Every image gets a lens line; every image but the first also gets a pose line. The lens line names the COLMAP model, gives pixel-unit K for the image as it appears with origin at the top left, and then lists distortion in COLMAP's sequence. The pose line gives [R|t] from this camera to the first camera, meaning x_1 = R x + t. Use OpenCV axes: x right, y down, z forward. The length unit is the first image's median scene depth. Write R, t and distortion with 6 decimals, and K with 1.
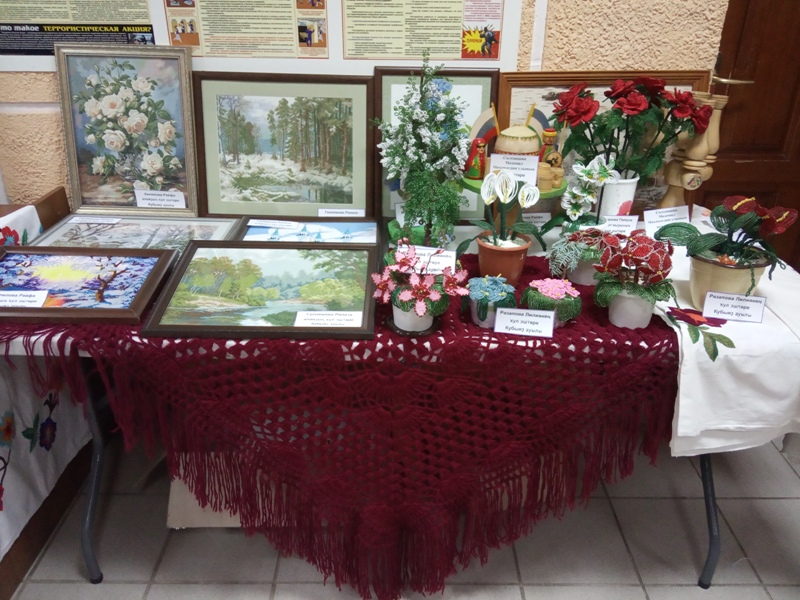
lens RADIAL K [[644.8, 0, 400.0], [0, 644.8, 300.0], [0, 0, 1]] dist [0.108334, -0.181064]
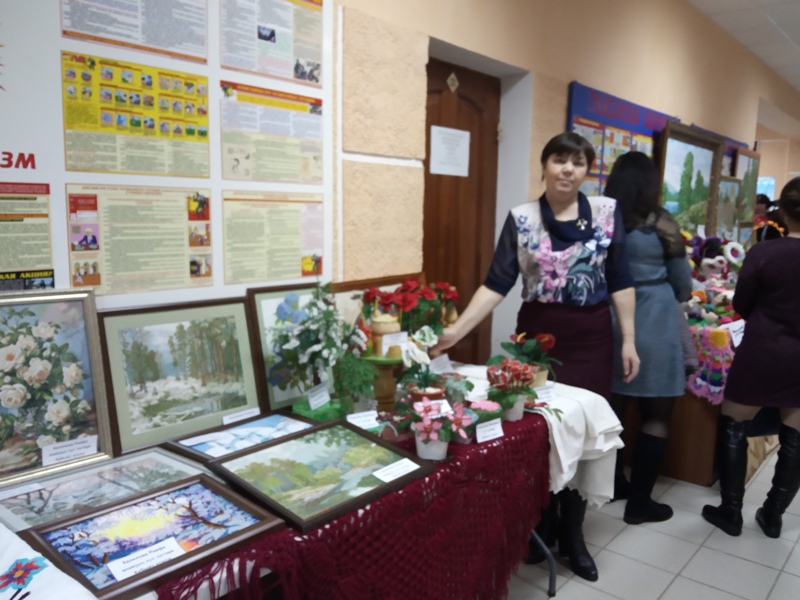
lens RADIAL K [[644.8, 0, 400.0], [0, 644.8, 300.0], [0, 0, 1]] dist [0.108334, -0.181064]
pose [[0.654085, -0.104299, 0.749196, -0.745961], [0.333548, 0.928725, -0.161912, -0.051805], [-0.678910, 0.355797, 0.642254, 0.053557]]
